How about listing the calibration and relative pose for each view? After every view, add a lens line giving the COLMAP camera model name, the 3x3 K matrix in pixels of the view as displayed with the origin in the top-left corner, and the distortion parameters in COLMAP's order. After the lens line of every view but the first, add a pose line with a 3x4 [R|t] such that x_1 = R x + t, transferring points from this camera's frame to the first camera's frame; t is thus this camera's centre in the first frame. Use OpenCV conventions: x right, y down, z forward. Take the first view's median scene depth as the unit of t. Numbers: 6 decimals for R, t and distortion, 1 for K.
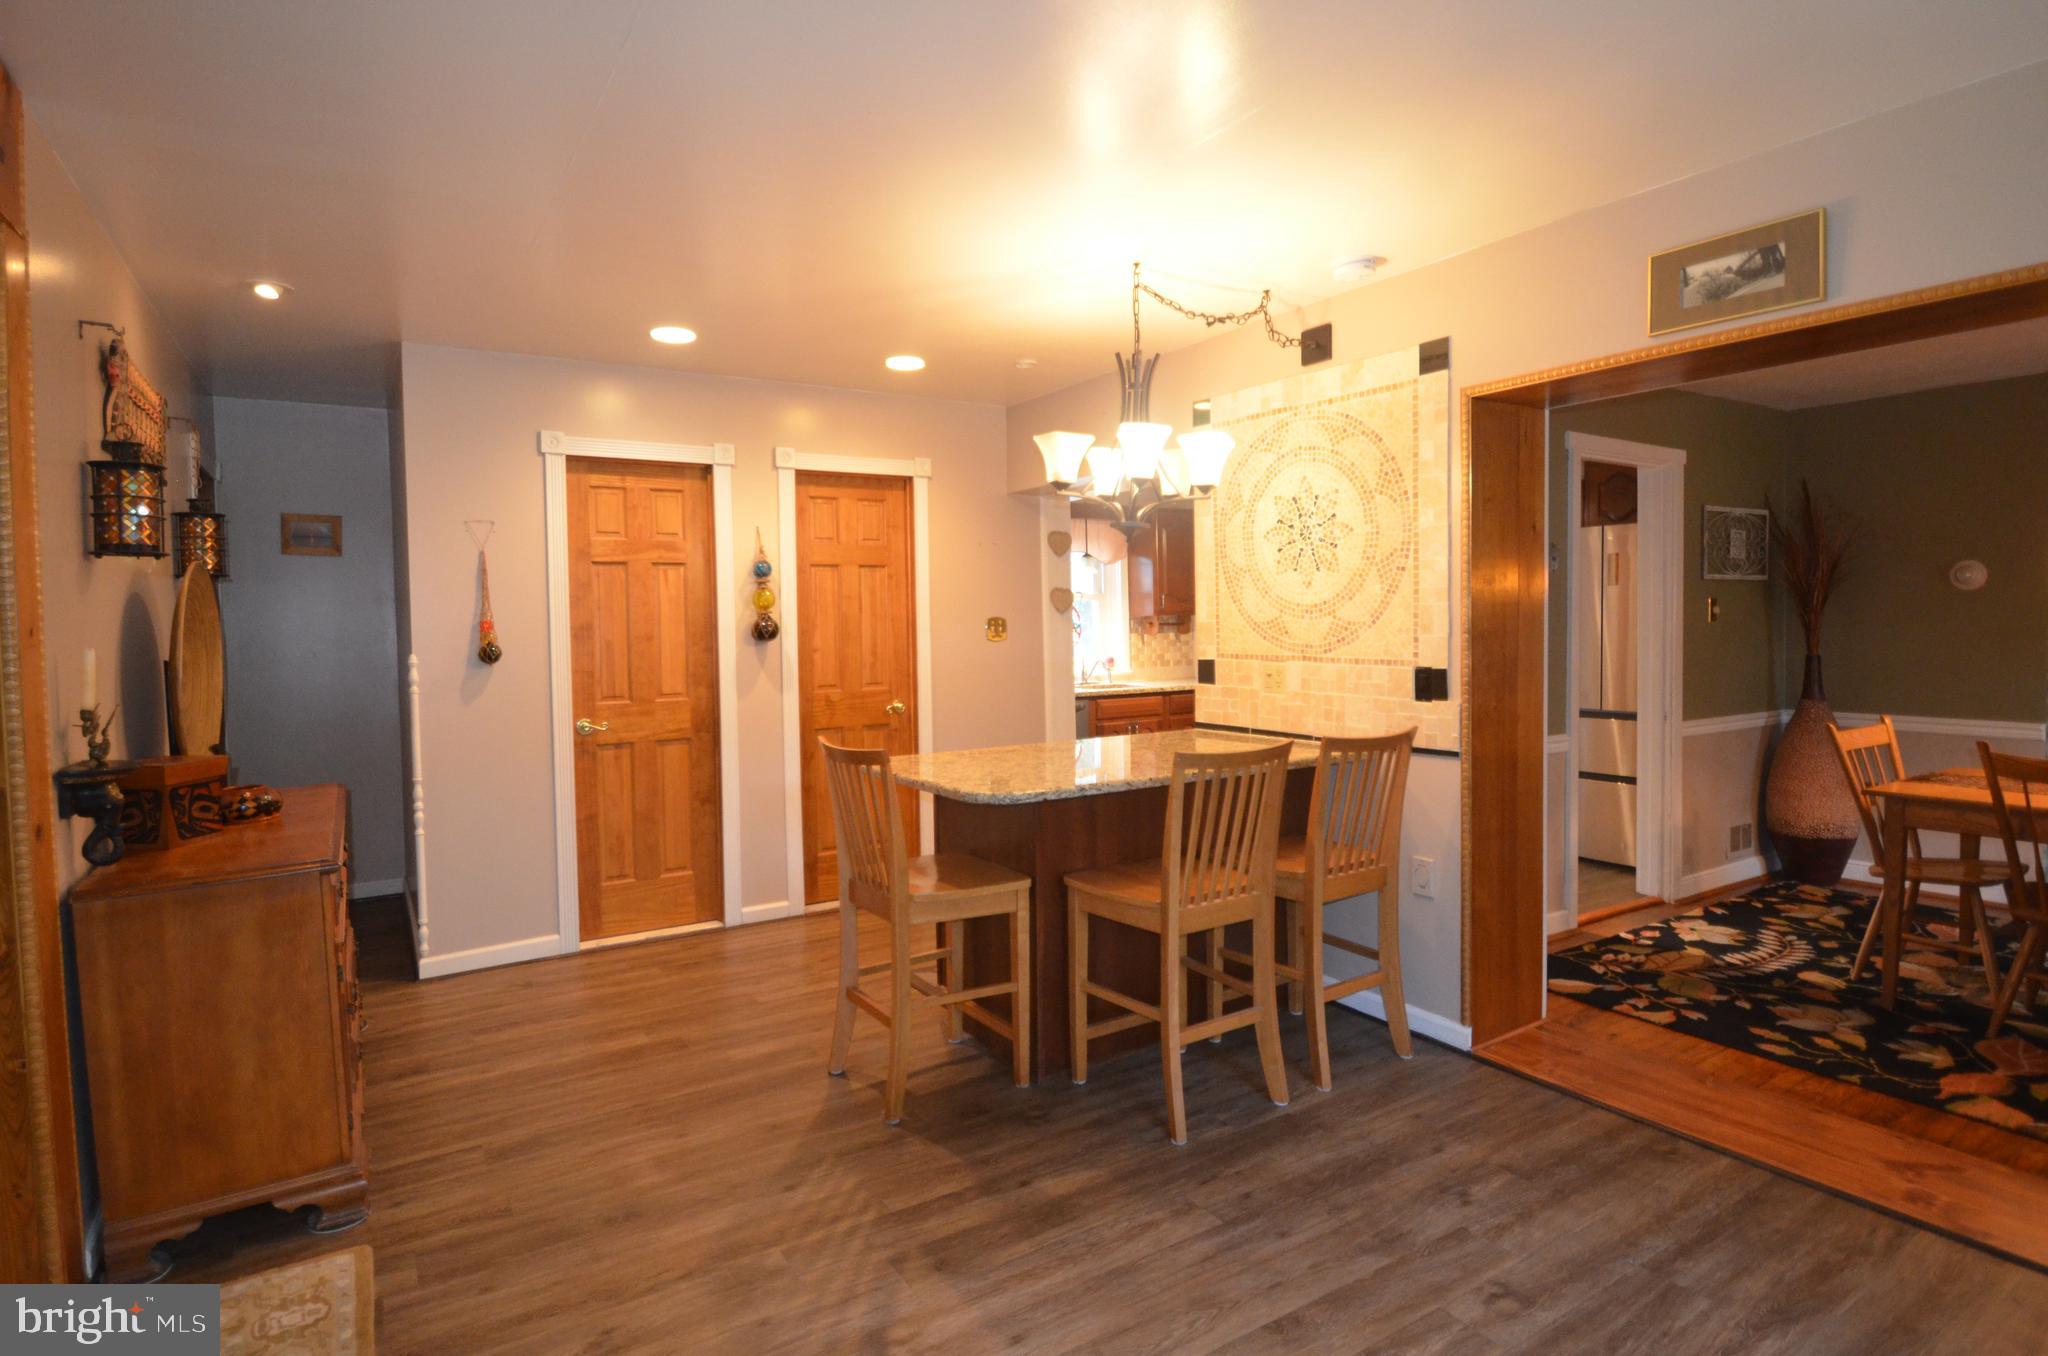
lens RADIAL K [[1032.4, 0, 996.3], [0, 1032.4, 659.4], [0, 0, 1]] dist [-0.013033, -0.007423]
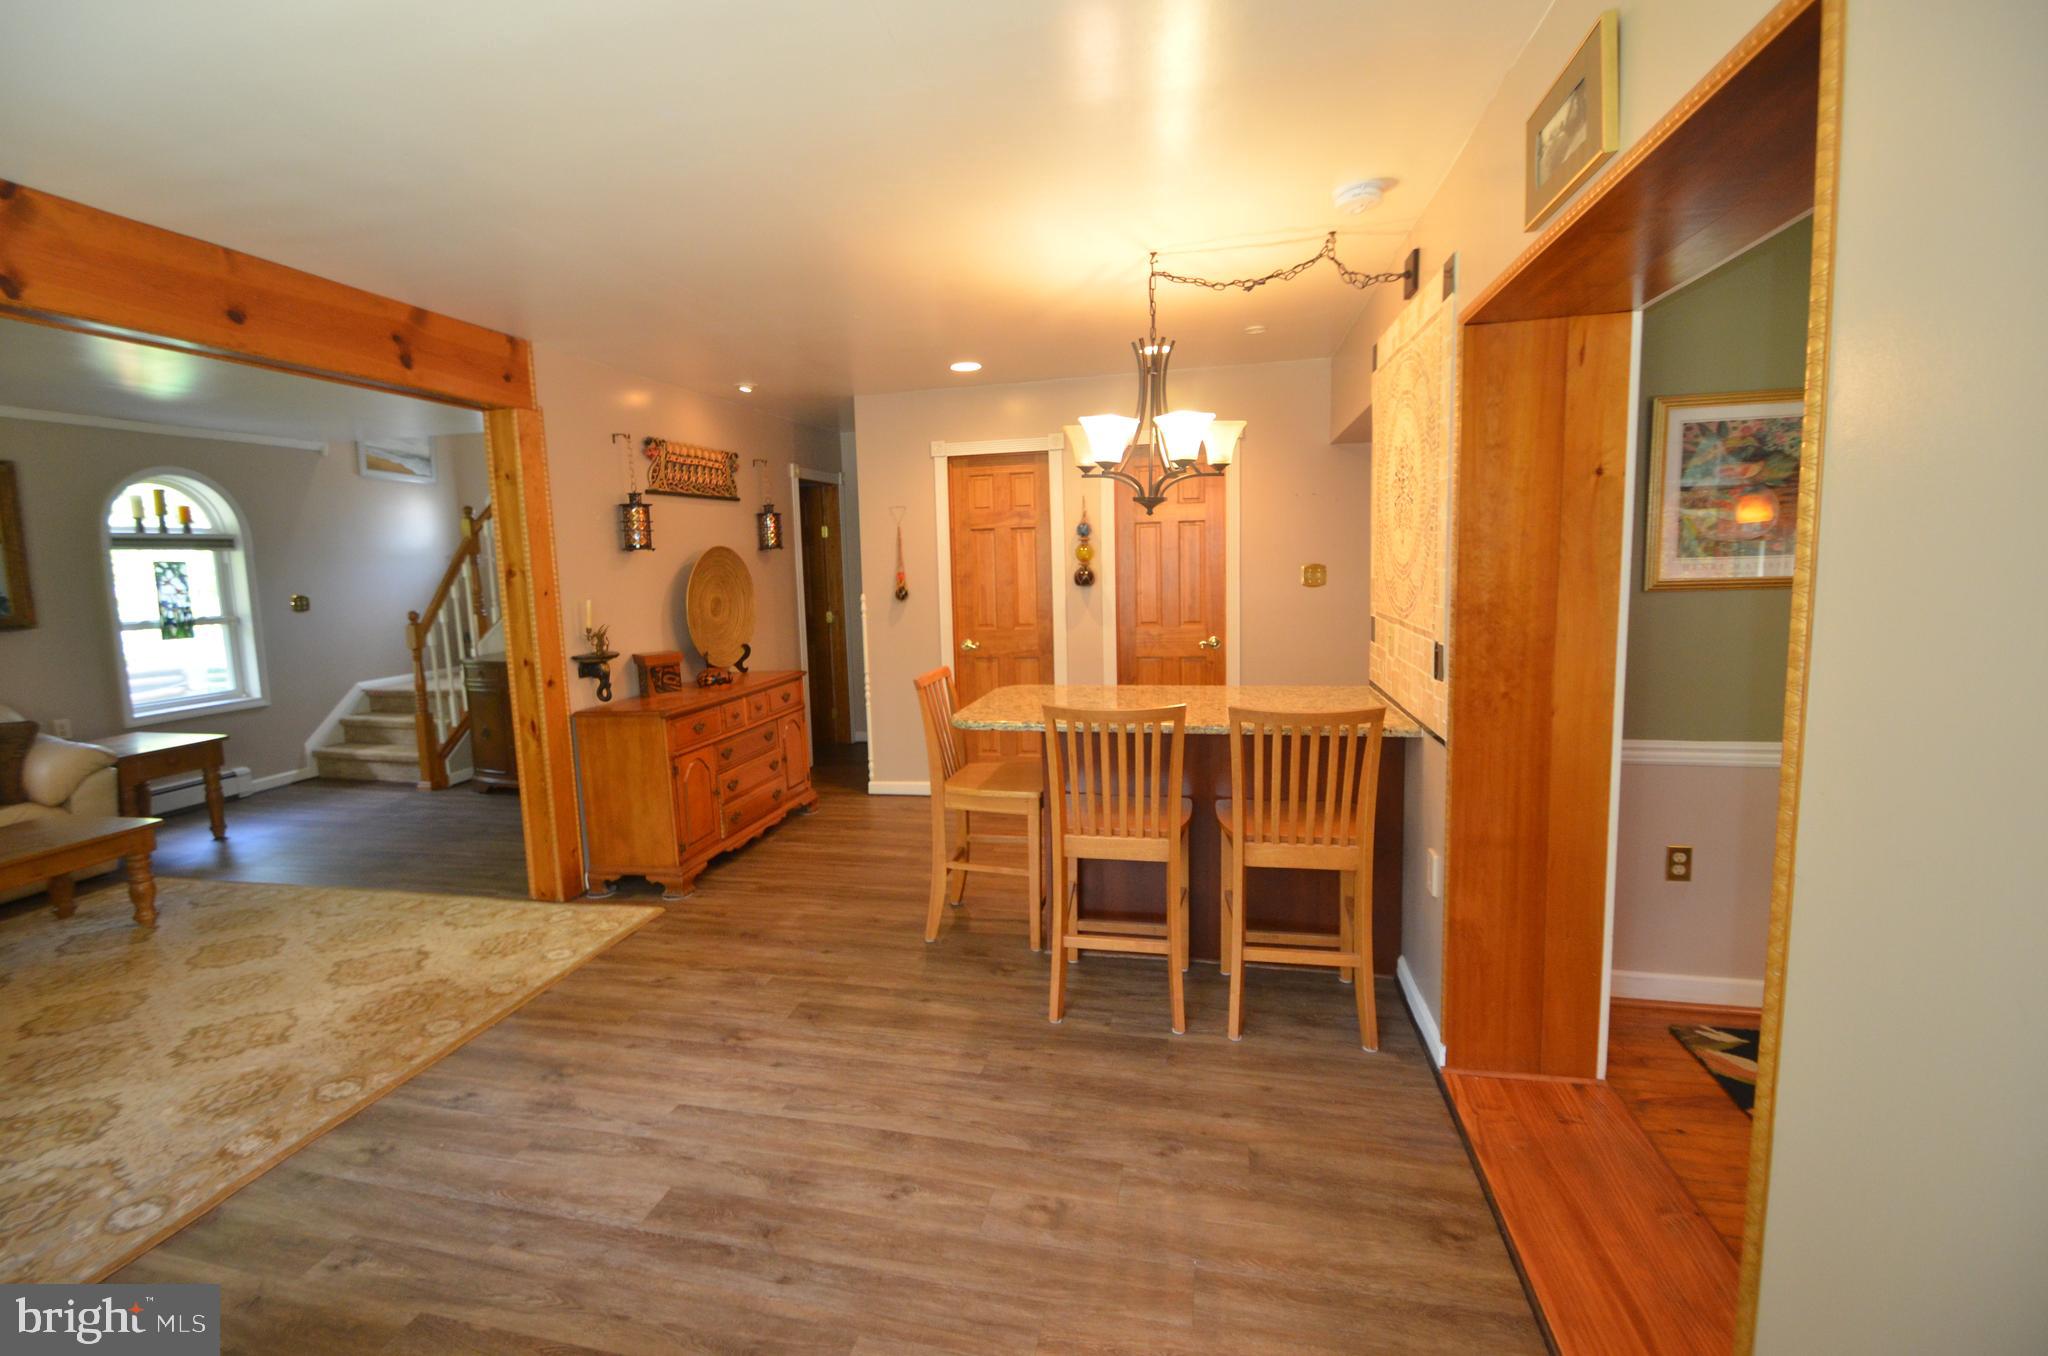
lens RADIAL K [[894.3, 0, 992.3], [0, 894.3, 654.3], [0, 0, 1]] dist [-0.002992, -0.004346]
pose [[0.704472, 0.068285, -0.706440, 0.685510], [-0.005528, 0.995859, 0.090747, -0.046962], [0.709711, -0.060023, 0.701932, 0.188081]]
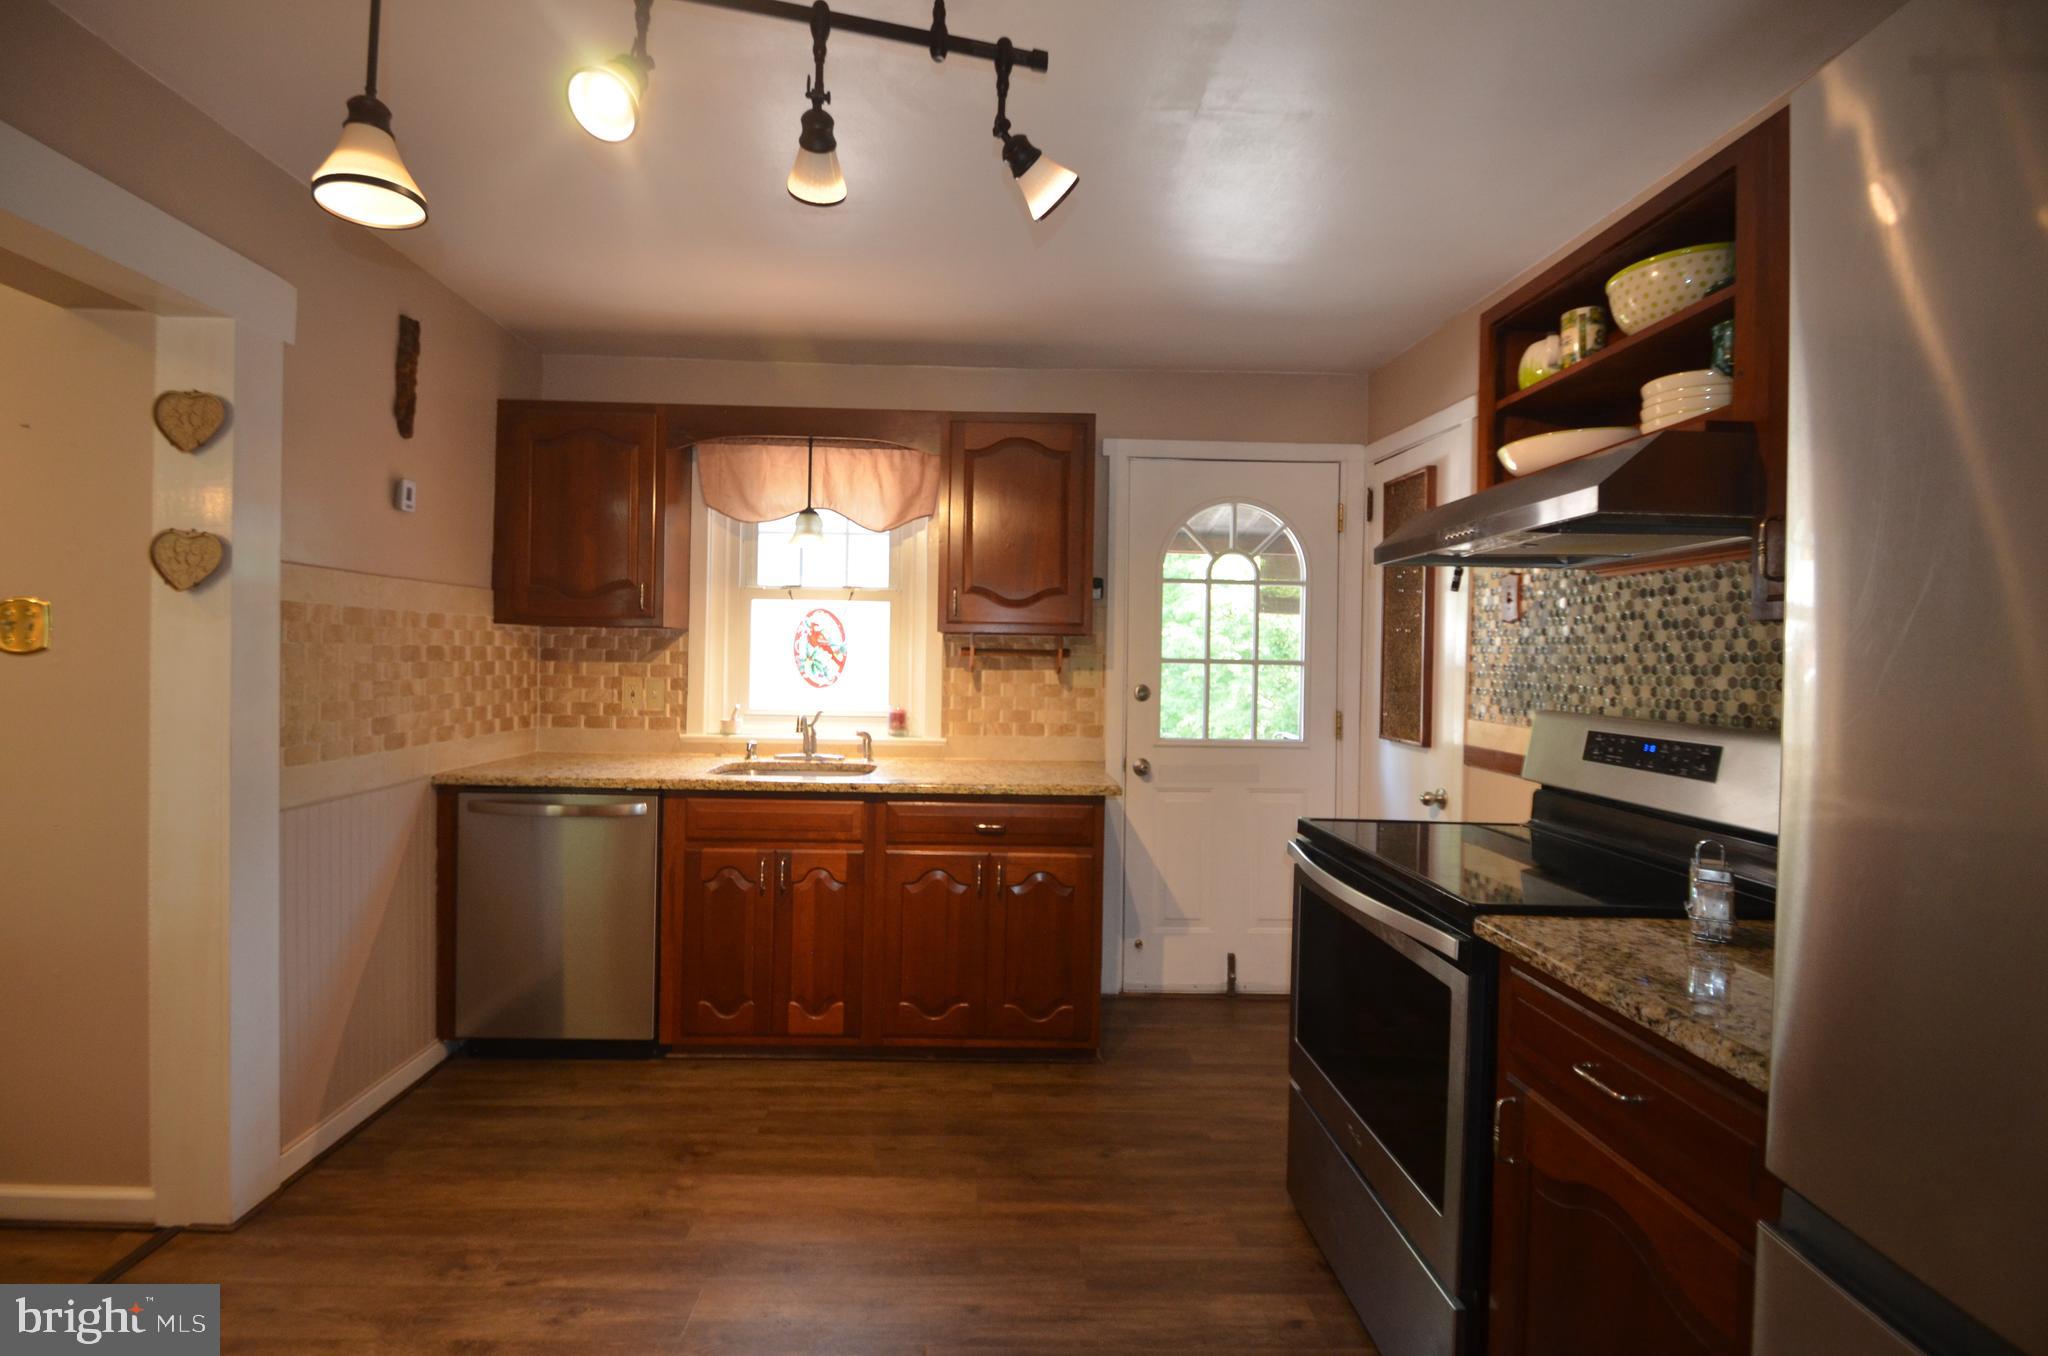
lens RADIAL K [[894.3, 0, 1010.0], [0, 894.3, 664.5], [0, 0, 1]] dist [-0.002992, -0.004346]
pose [[0.866206, 0.033038, -0.498594, 0.869075], [-0.049196, 0.998603, -0.019299, -0.044514], [0.497259, 0.041246, 0.866621, 1.435611]]
